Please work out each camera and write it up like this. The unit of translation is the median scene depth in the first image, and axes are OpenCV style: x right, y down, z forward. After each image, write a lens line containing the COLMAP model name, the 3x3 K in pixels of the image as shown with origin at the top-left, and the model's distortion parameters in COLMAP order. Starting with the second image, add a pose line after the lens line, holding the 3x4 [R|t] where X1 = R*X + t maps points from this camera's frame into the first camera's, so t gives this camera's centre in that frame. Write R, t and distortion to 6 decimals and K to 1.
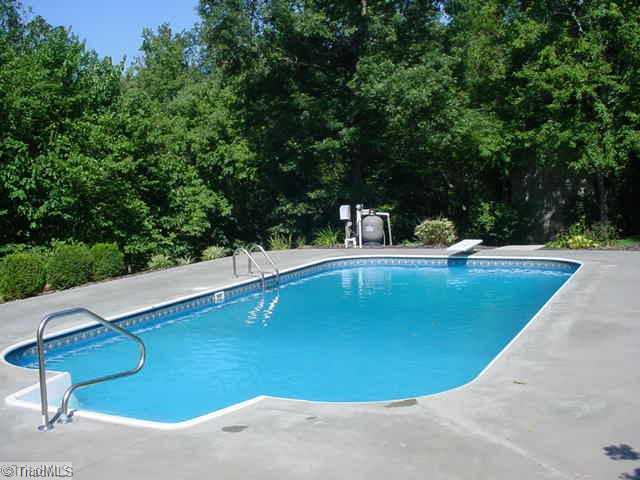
lens RADIAL K [[809.3, 0, 320.0], [0, 809.3, 240.0], [0, 0, 1]] dist [-0.194976, 0.226693]
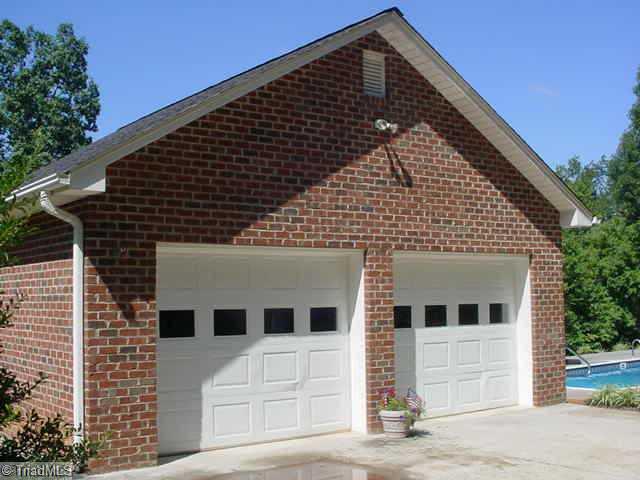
lens RADIAL K [[809.3, 0, 320.0], [0, 809.3, 240.0], [0, 0, 1]] dist [-0.194976, 0.226693]
pose [[0.880068, -0.021481, -0.474361, 0.044035], [-0.047736, 0.989913, -0.133392, 0.024083], [0.472442, 0.140038, 0.870165, -0.326657]]
